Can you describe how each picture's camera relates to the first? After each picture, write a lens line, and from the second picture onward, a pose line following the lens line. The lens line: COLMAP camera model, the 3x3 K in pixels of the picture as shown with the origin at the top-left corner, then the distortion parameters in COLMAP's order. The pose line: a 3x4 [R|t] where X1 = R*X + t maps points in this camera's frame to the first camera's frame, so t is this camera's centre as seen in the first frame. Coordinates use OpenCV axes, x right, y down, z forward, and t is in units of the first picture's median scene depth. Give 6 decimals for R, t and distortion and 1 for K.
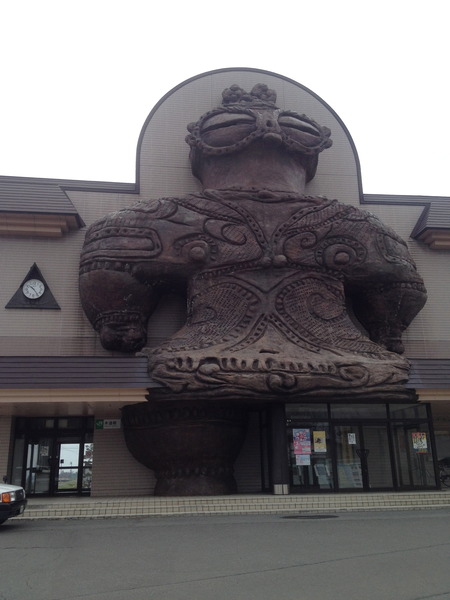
lens RADIAL K [[561.2, 0, 225.0], [0, 561.2, 300.0], [0, 0, 1]] dist [0.126659, -0.228773]
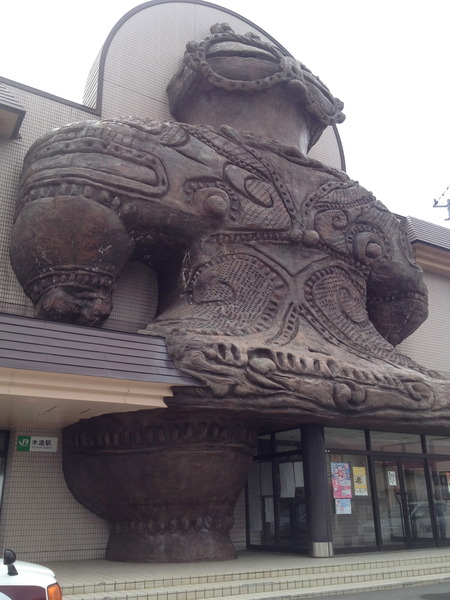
lens RADIAL K [[561.2, 0, 225.0], [0, 561.2, 300.0], [0, 0, 1]] dist [0.126659, -0.228773]
pose [[0.913388, 0.146623, 0.379769, -0.286604], [-0.121720, 0.988573, -0.088921, 0.095388], [-0.388467, 0.034994, 0.920798, 0.346491]]
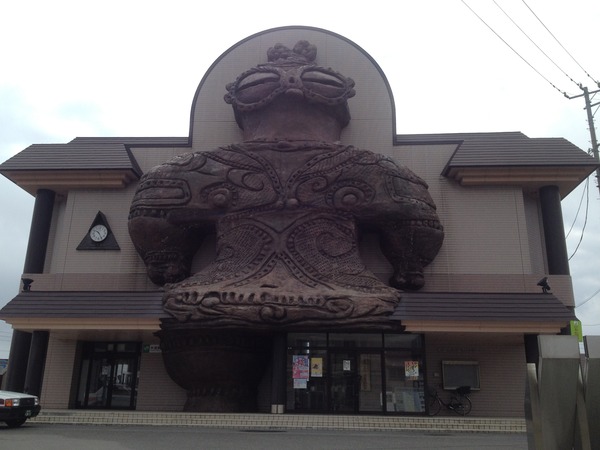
lens RADIAL K [[561.2, 0, 299.4], [0, 561.2, 217.9], [0, 0, 1]] dist [0.126659, -0.228773]
pose [[0.980530, -0.025147, -0.194750, 0.328479], [0.021828, 0.999578, -0.019171, -0.020501], [0.195150, 0.014547, 0.980665, -0.089543]]
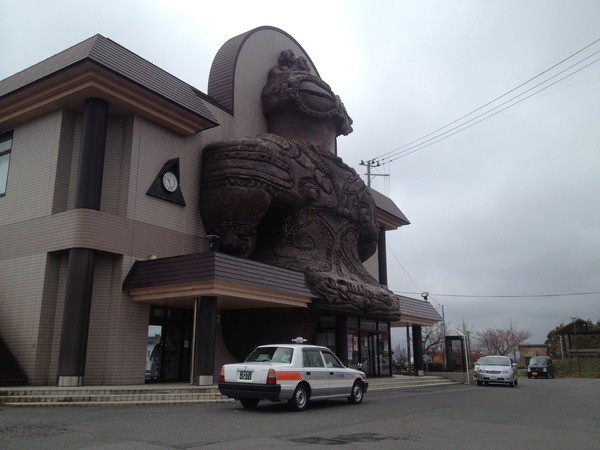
lens RADIAL K [[561.2, 0, 299.4], [0, 561.2, 217.9], [0, 0, 1]] dist [0.126659, -0.228773]
pose [[0.651672, 0.207558, 0.729550, -0.980332], [-0.234871, 0.969776, -0.066104, 0.060500], [-0.721220, -0.128271, 0.680726, 0.139687]]
